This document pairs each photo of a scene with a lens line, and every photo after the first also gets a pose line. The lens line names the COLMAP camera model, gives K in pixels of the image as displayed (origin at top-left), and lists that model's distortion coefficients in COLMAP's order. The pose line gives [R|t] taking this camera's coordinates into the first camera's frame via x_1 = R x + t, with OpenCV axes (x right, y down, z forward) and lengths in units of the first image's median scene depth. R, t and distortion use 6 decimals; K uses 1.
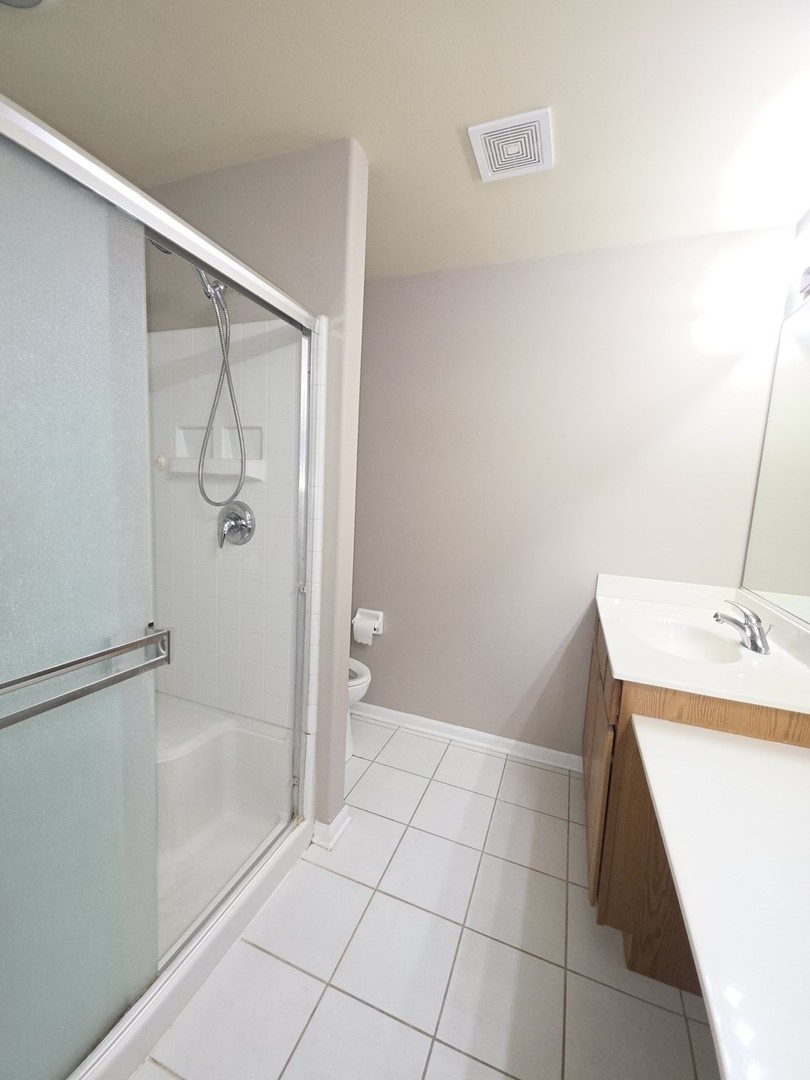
lens RADIAL K [[431.4, 0, 404.3], [0, 431.4, 544.5], [0, 0, 1]] dist [0.020780, -0.012396]
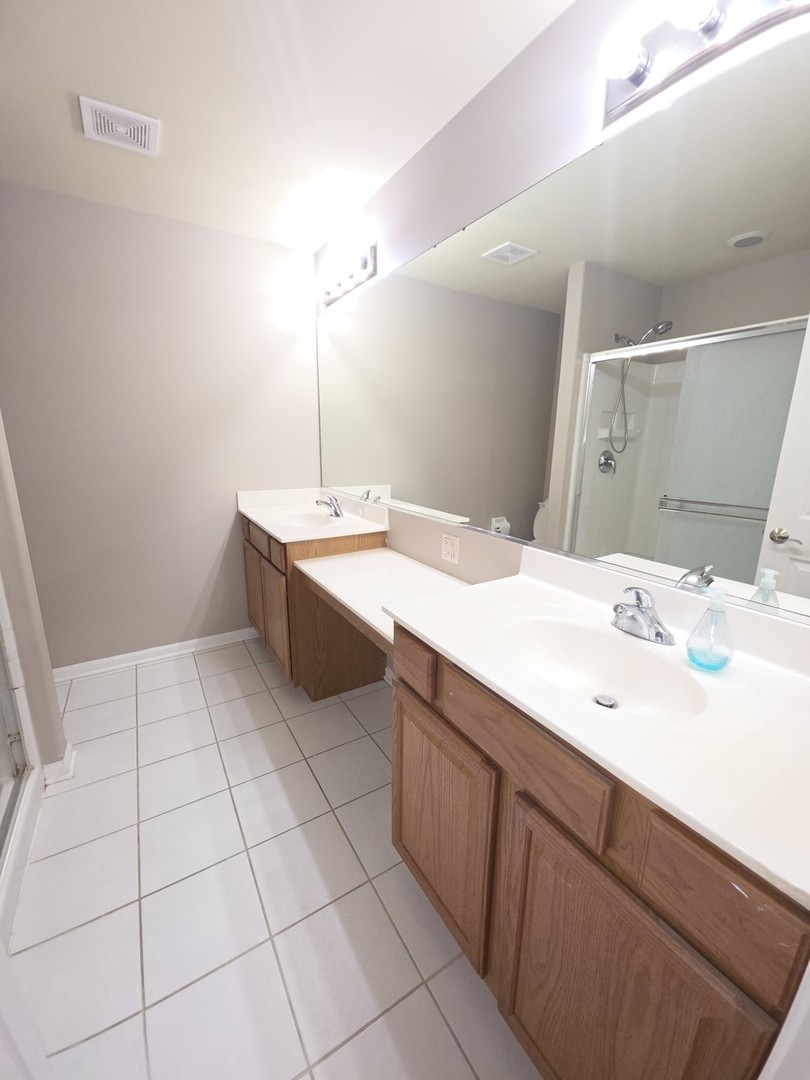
lens RADIAL K [[431.4, 0, 404.3], [0, 431.4, 544.5], [0, 0, 1]] dist [0.020780, -0.012396]
pose [[0.611361, -0.229874, 0.757229, -0.358091], [0.117213, 0.972630, 0.200631, 0.023396], [-0.782623, -0.033901, 0.621572, -0.298008]]
